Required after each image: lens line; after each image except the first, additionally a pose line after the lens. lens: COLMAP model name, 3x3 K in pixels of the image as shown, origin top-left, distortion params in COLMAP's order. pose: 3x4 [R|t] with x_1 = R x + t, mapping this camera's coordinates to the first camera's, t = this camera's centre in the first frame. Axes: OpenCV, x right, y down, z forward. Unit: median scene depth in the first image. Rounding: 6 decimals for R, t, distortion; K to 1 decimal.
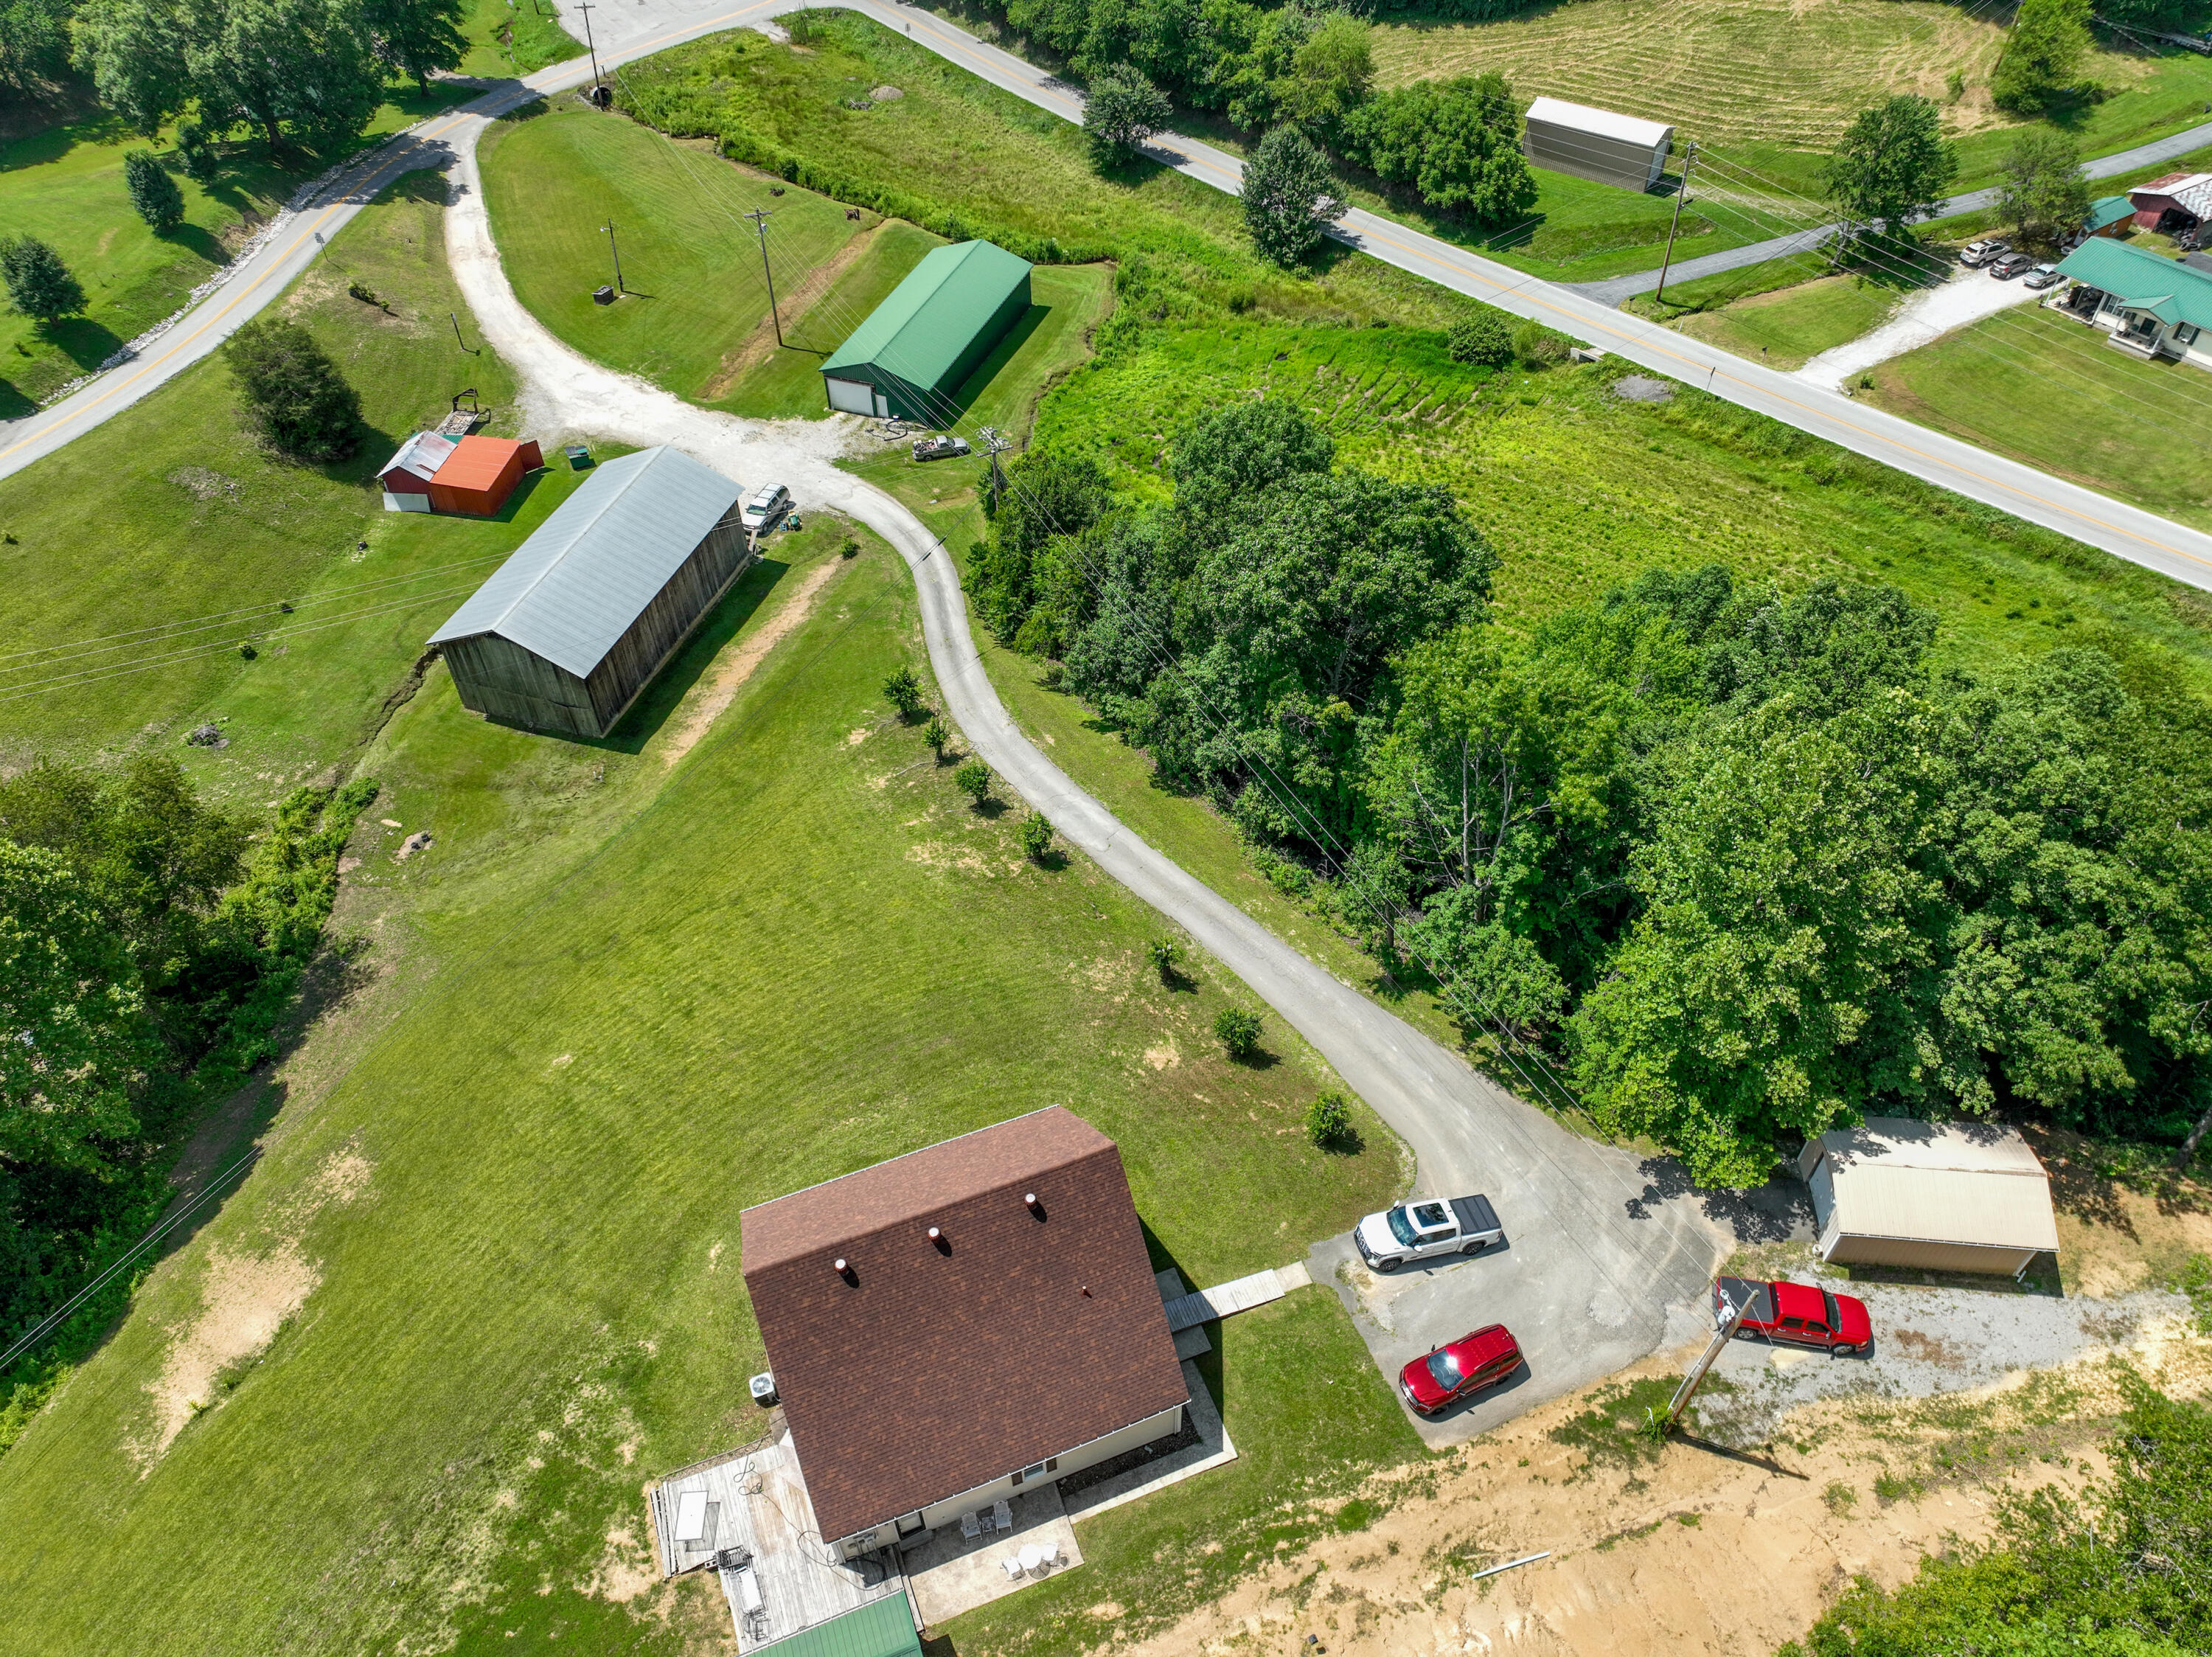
lens RADIAL K [[1553.3, 0, 1115.3], [0, 1553.3, 828.6], [0, 0, 1]] dist [0.004782, 0.010321]
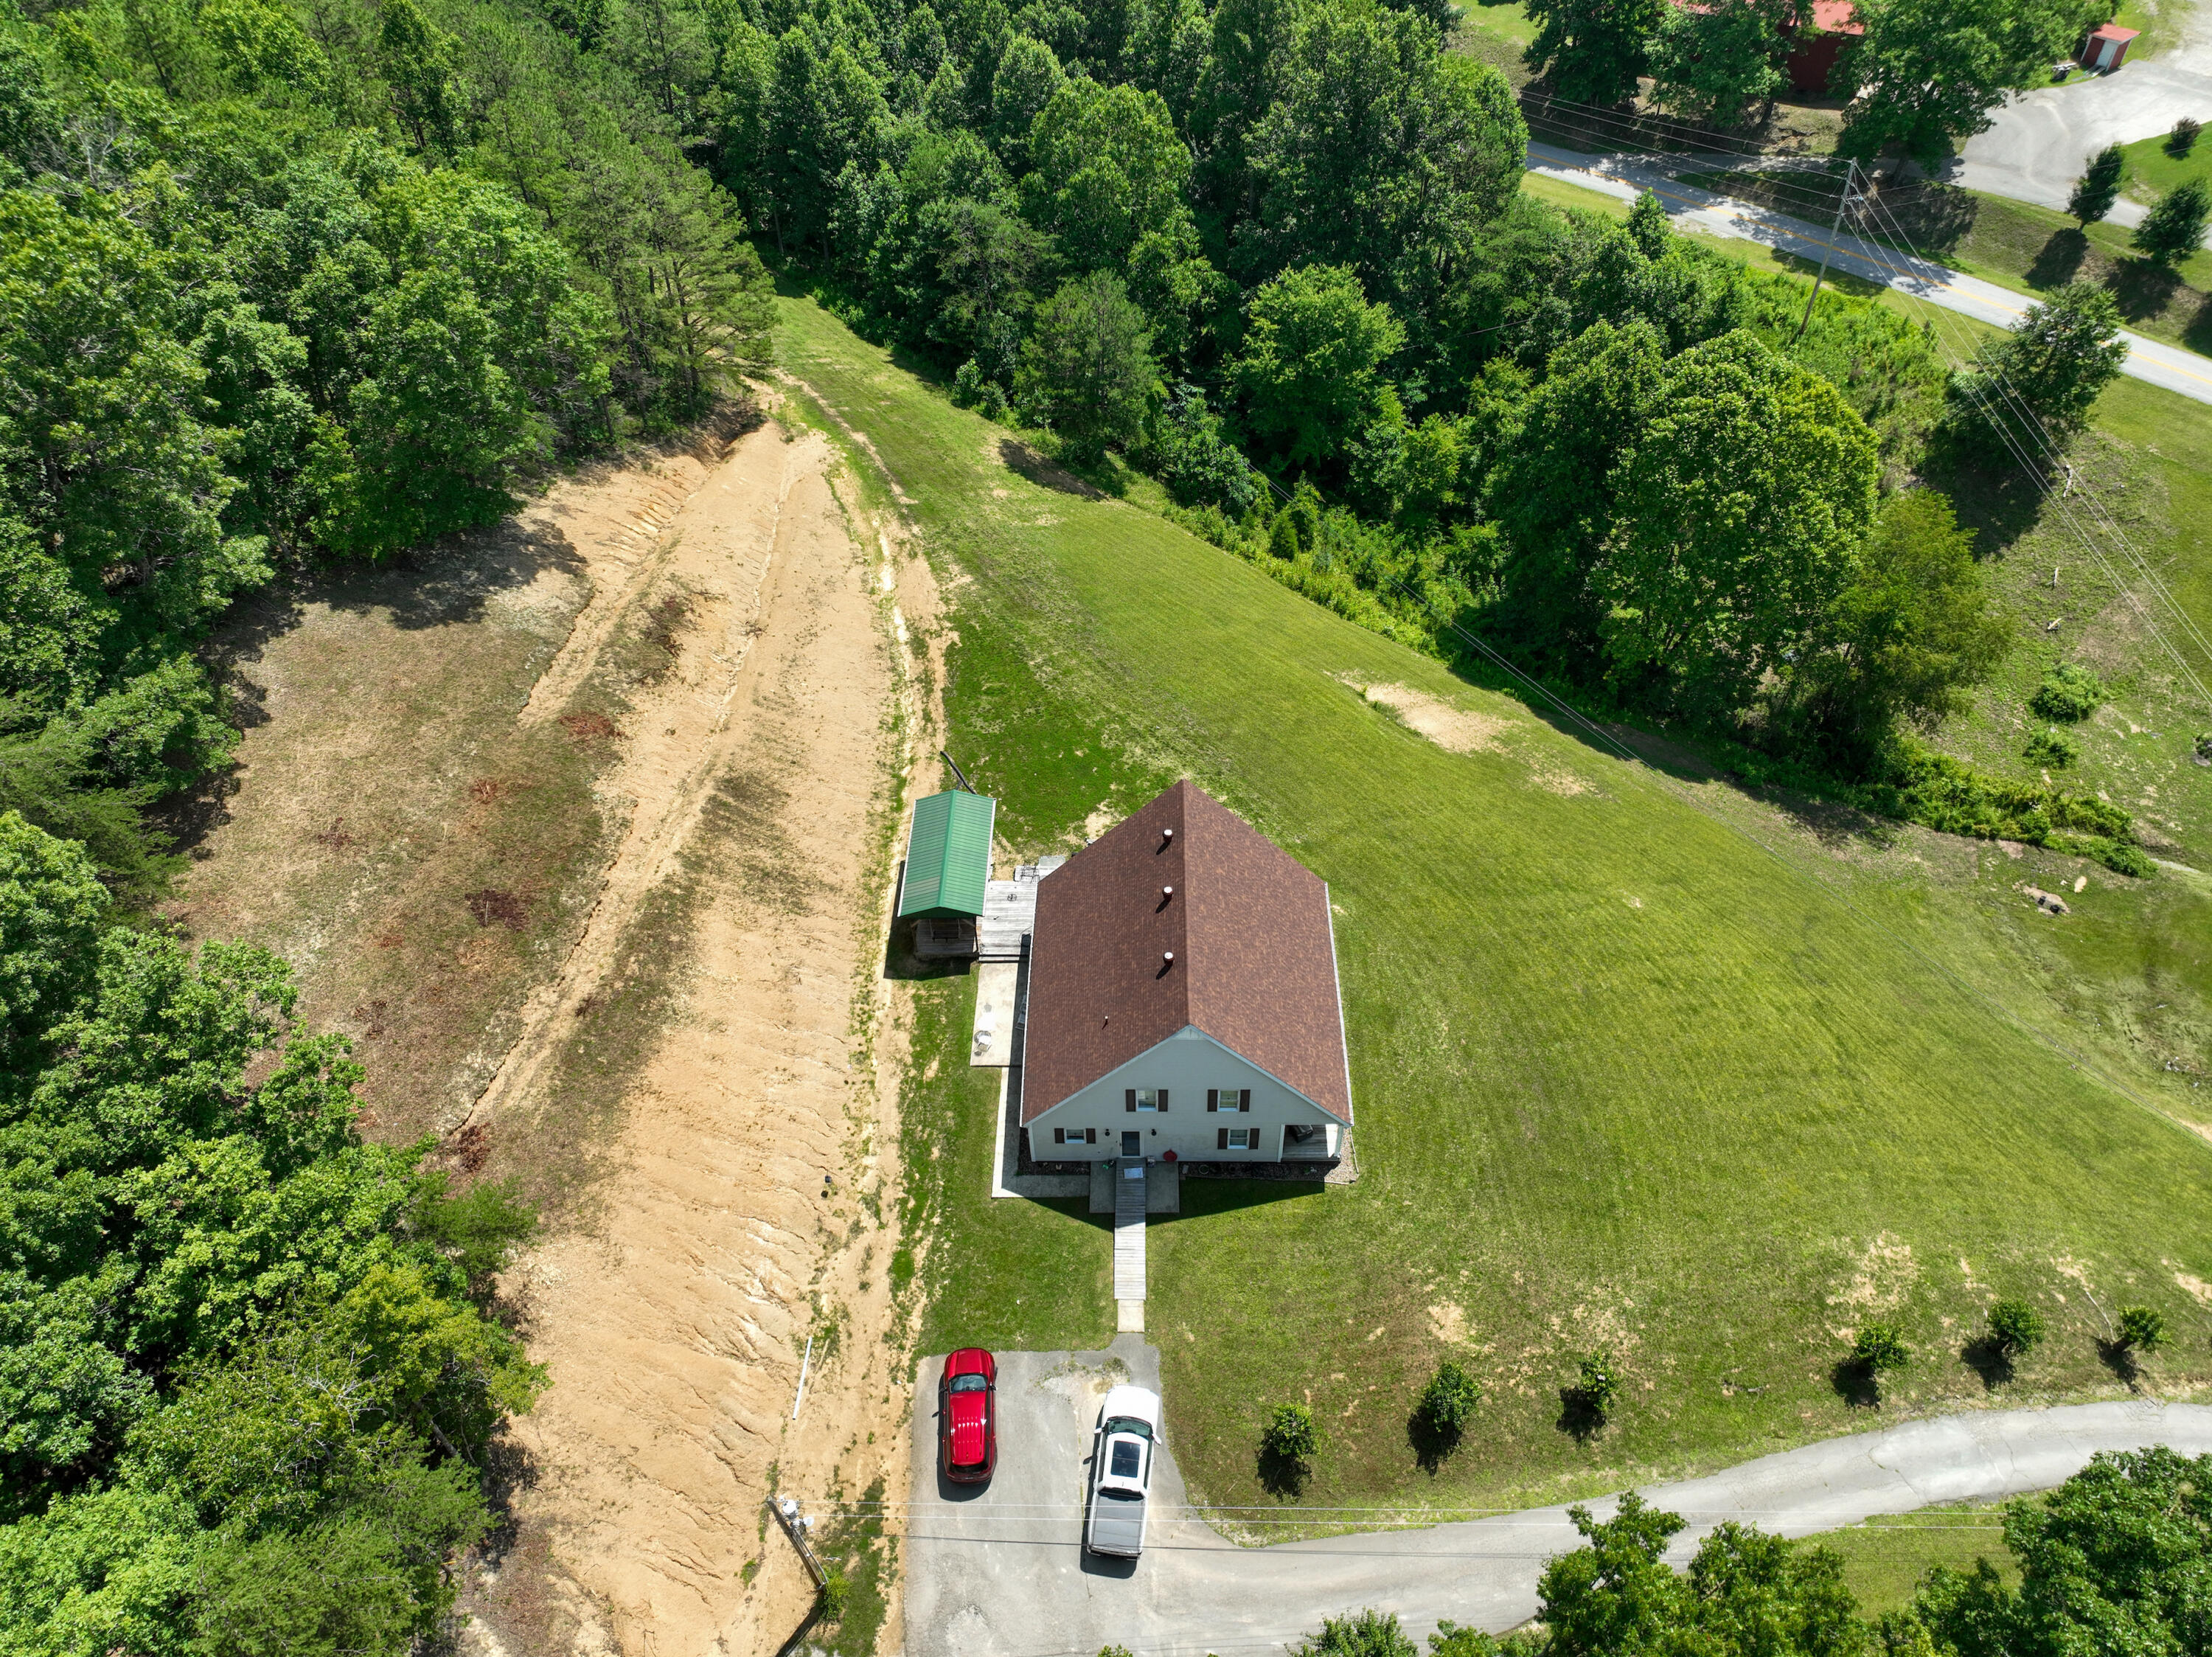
lens RADIAL K [[1553.3, 0, 1119.6], [0, 1553.3, 821.8], [0, 0, 1]] dist [0.004782, 0.010321]
pose [[-0.378673, 0.673810, -0.634498, 0.518686], [-0.646846, 0.297651, 0.702135, -0.478414], [0.661964, 0.676302, 0.323139, 0.459089]]
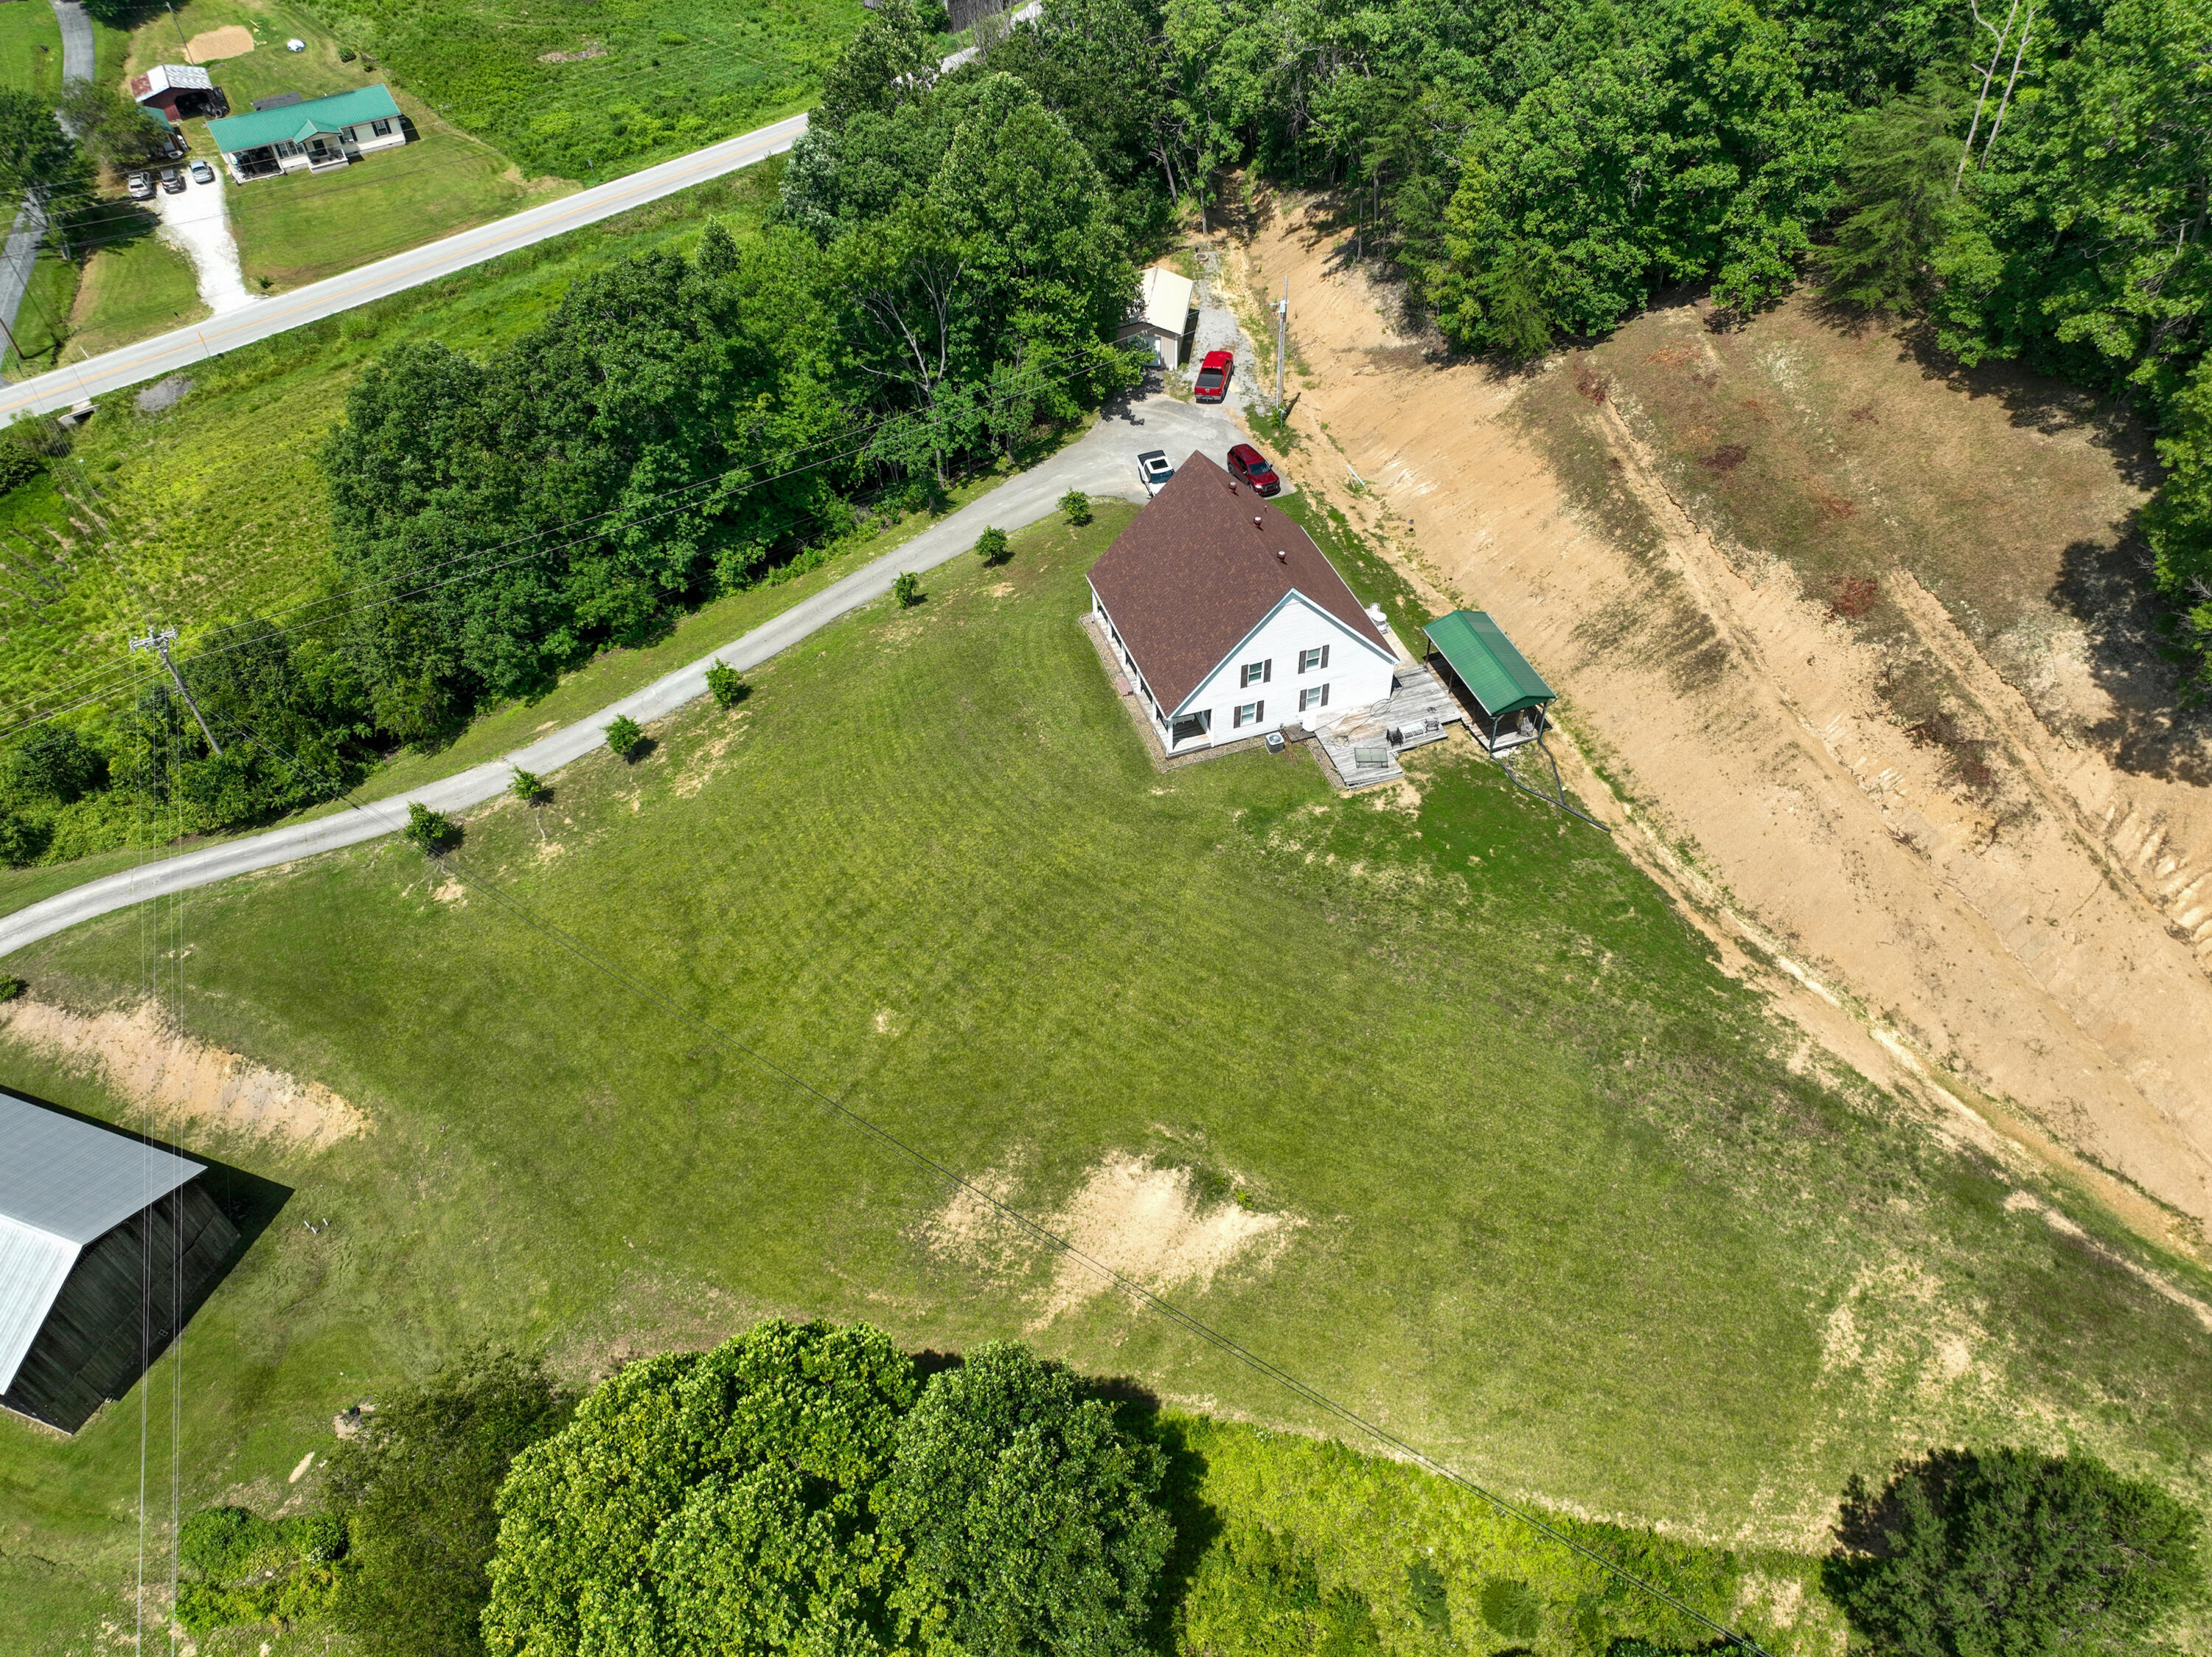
lens RADIAL K [[1553.3, 0, 1118.5], [0, 1553.3, 826.7], [0, 0, 1]] dist [0.004782, 0.010321]
pose [[0.043642, -0.707796, 0.705068, -1.188919], [0.728466, 0.505513, 0.462378, -0.333553], [-0.683690, 0.493439, 0.537667, 0.344863]]
